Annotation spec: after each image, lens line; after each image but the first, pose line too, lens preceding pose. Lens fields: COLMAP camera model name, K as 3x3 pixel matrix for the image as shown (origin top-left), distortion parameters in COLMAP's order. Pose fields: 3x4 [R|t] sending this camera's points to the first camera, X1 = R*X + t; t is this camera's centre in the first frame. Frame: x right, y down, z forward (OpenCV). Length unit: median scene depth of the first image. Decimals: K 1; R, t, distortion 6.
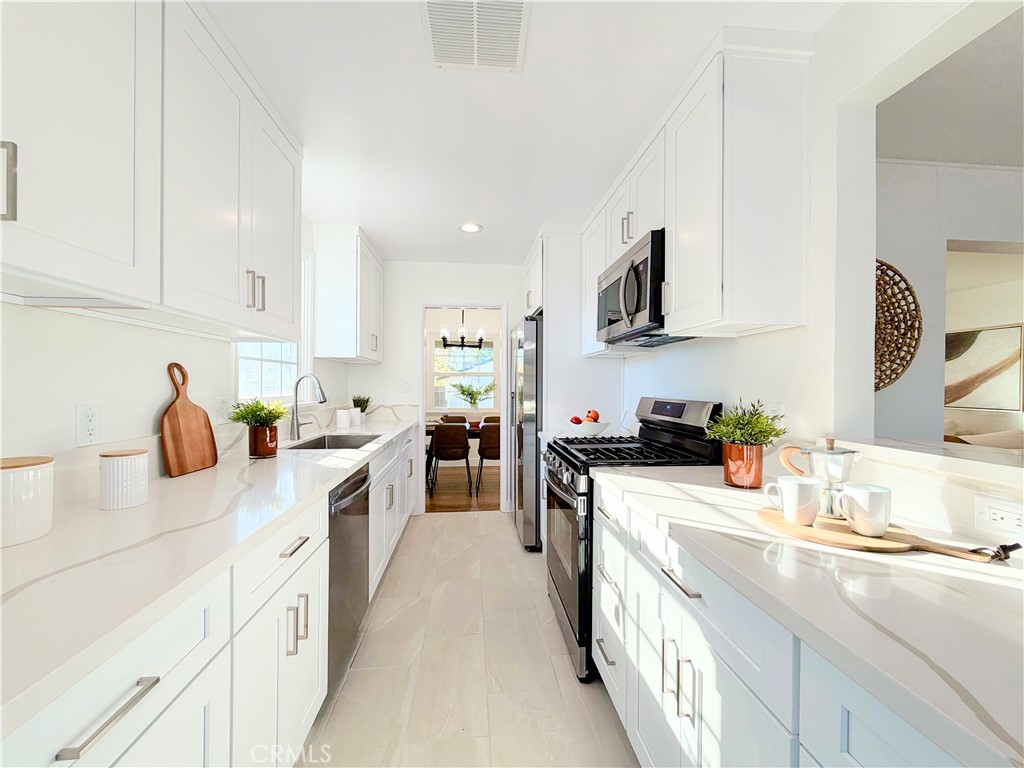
lens RADIAL K [[405.7, 0, 523.8], [0, 405.7, 384.5], [0, 0, 1]] dist [-0.000295, -0.000033]
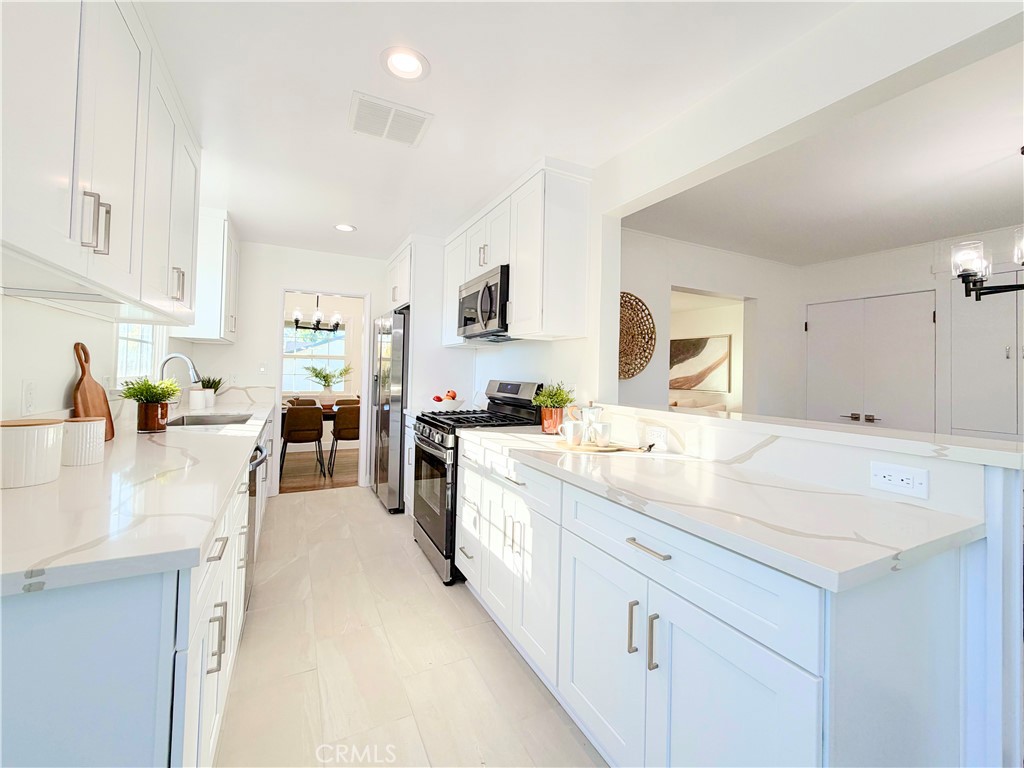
lens RADIAL K [[413.6, 0, 510.9], [0, 413.6, 363.3], [0, 0, 1]] dist [0.000432, 0.000049]
pose [[0.939367, 0.023396, 0.342114, -0.134704], [-0.018089, 0.999662, -0.018695, 0.001182], [-0.342436, 0.011373, 0.939472, -0.360914]]
